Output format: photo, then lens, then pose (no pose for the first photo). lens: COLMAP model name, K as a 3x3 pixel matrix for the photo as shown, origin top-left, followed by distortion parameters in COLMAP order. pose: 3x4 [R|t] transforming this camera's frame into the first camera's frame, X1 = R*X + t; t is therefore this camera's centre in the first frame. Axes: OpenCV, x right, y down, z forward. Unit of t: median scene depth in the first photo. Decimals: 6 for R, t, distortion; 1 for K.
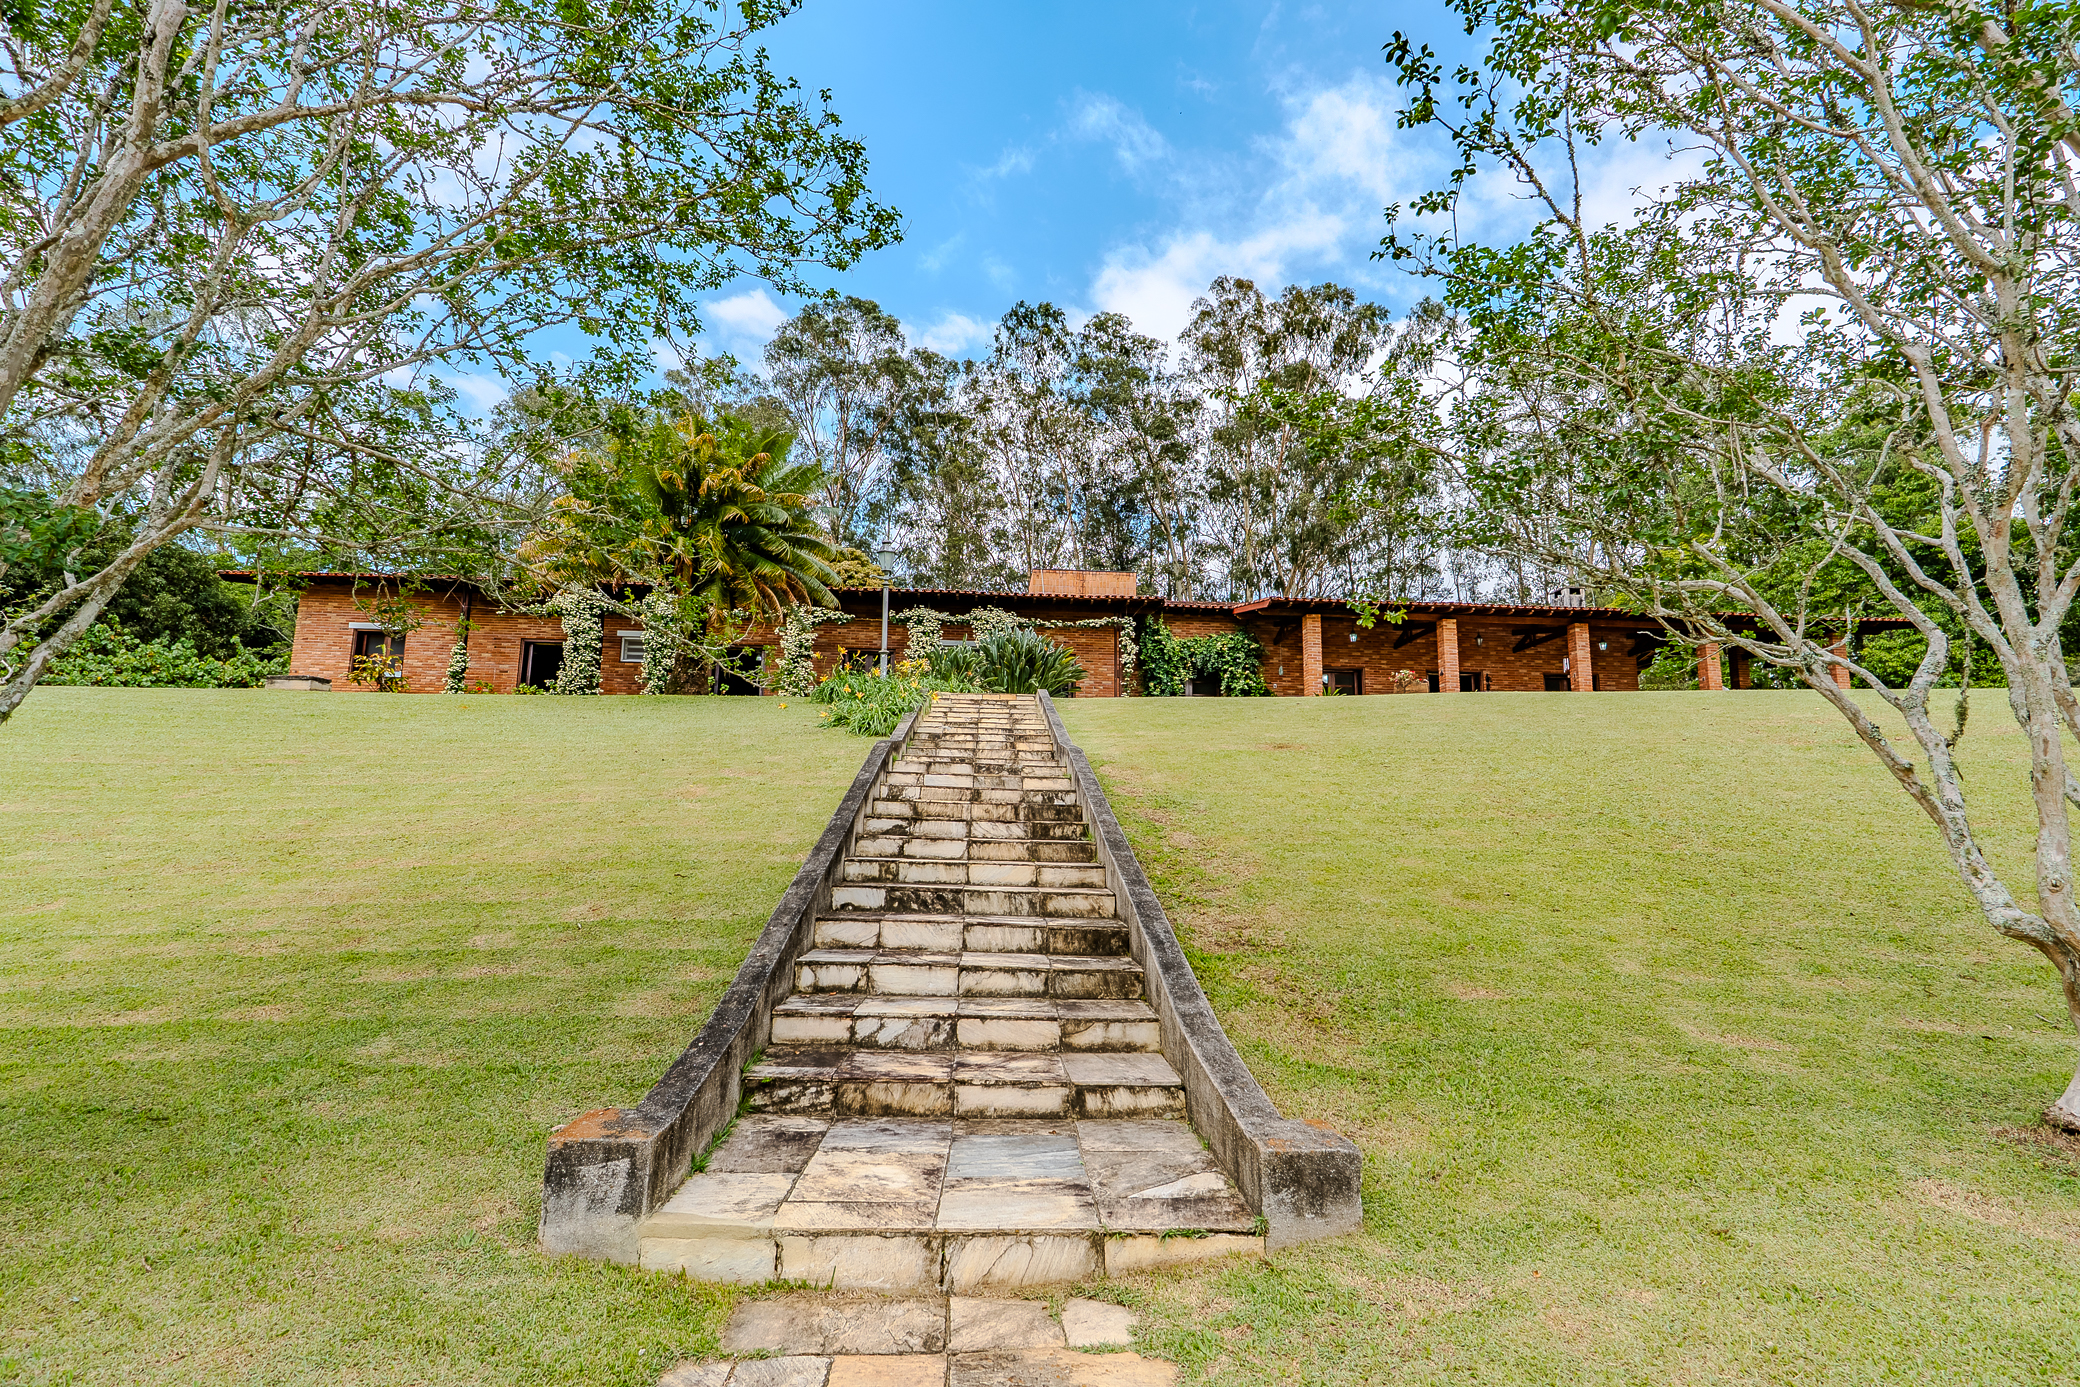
lens RADIAL K [[970.5, 0, 1040.2], [0, 970.5, 756.8], [0, 0, 1]] dist [0.023129, 0.000216]
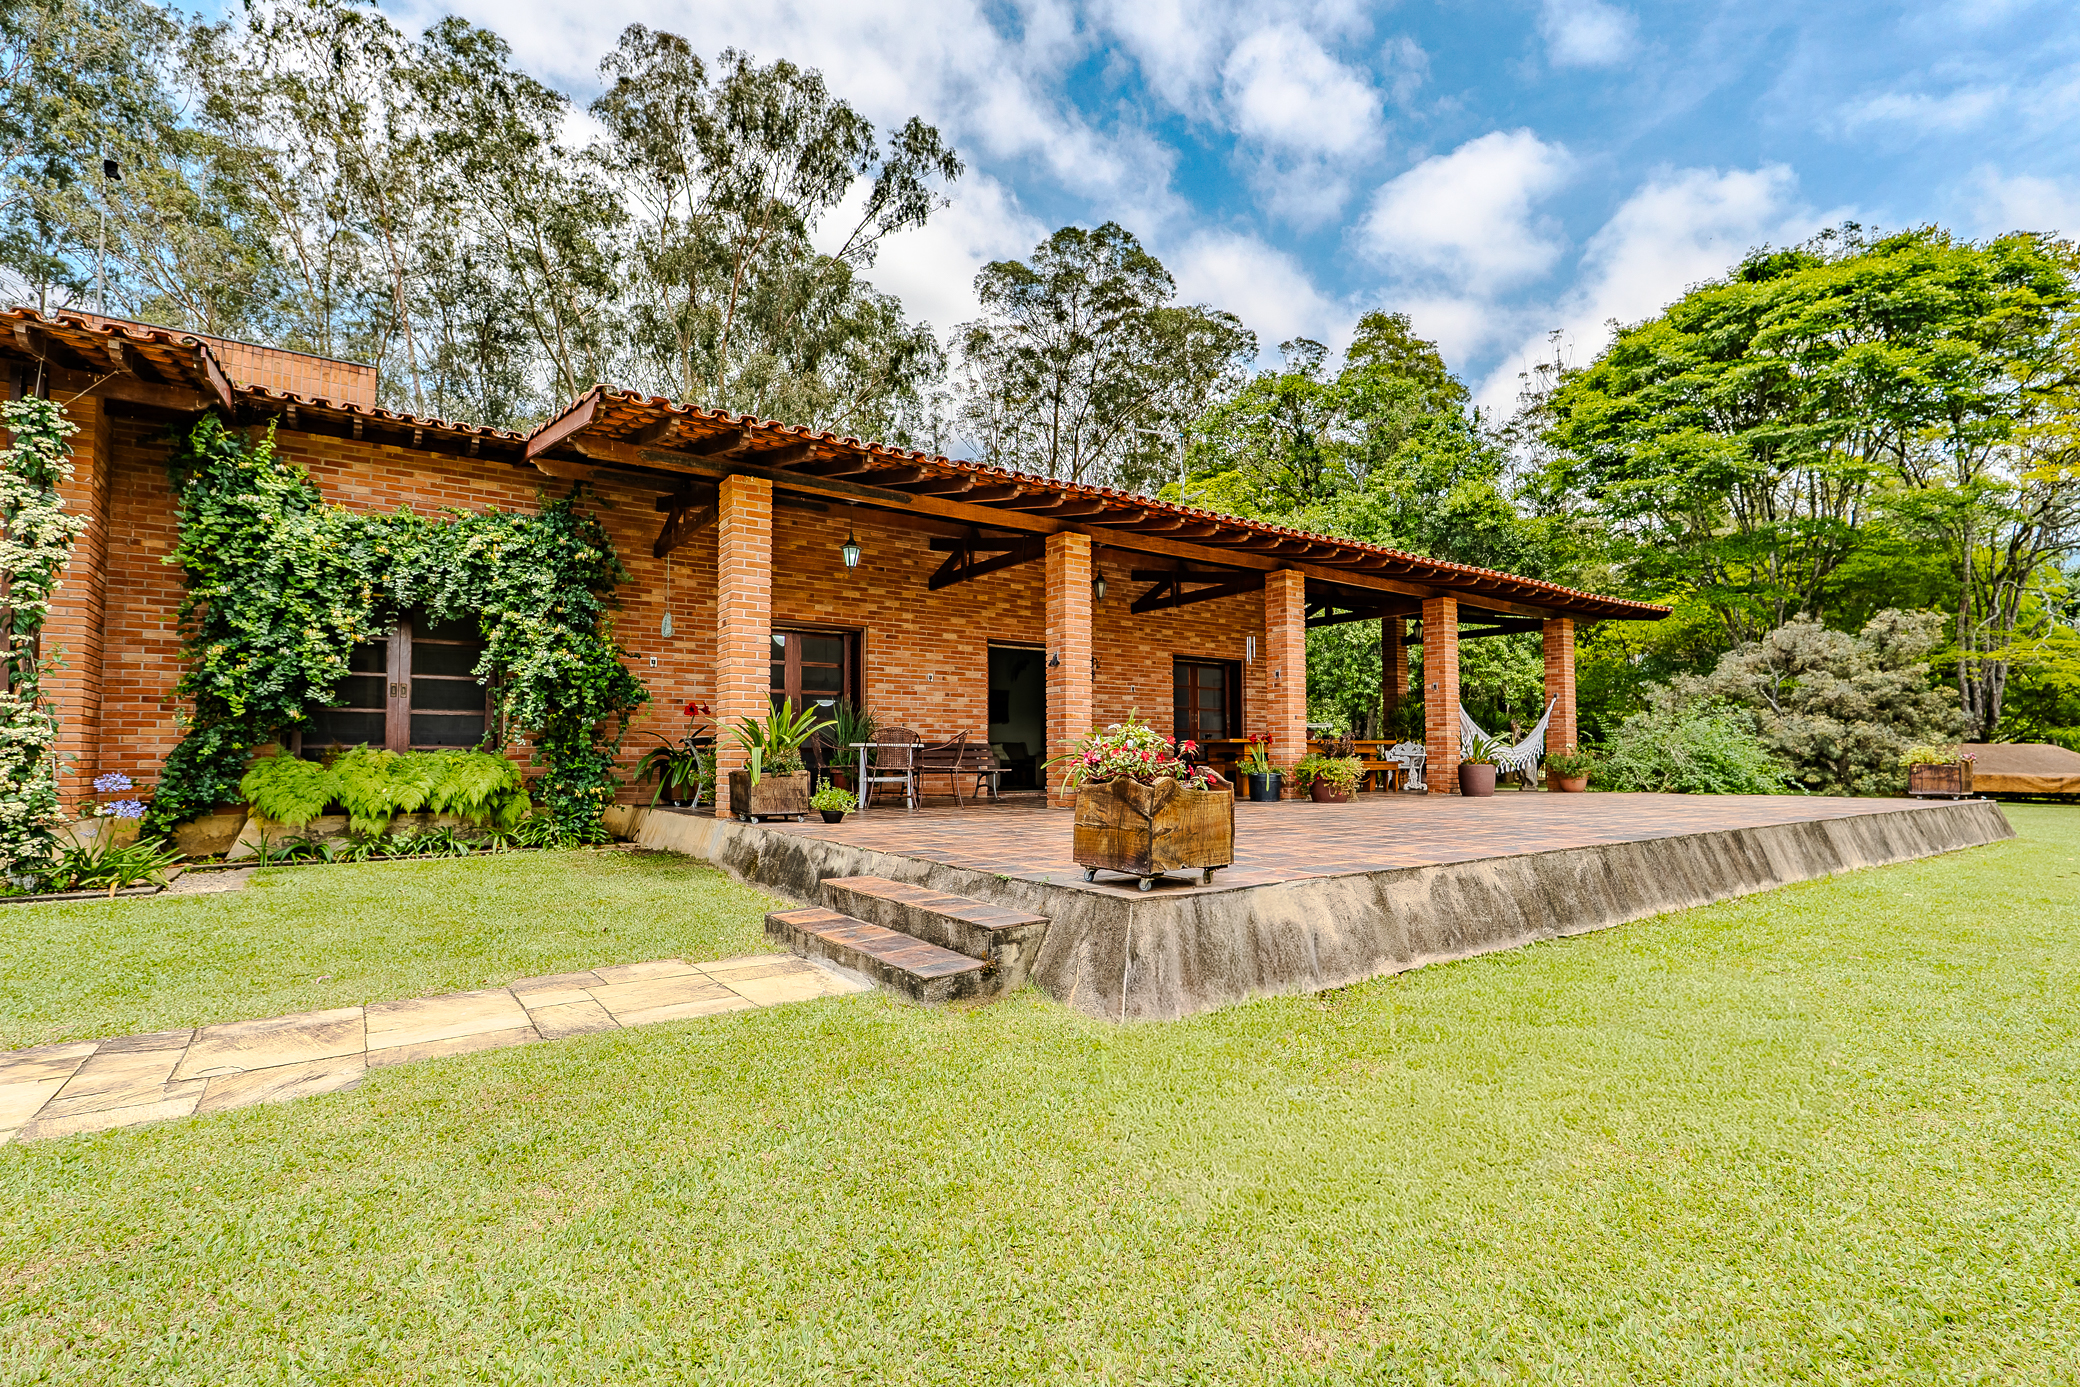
lens RADIAL K [[970.5, 0, 1040.2], [0, 970.5, 756.8], [0, 0, 1]] dist [0.023129, 0.000216]
pose [[0.862097, -0.021232, 0.506298, 0.063992], [-0.023677, 0.996343, 0.082098, -0.025610], [-0.506189, -0.082764, 0.858442, 0.208604]]
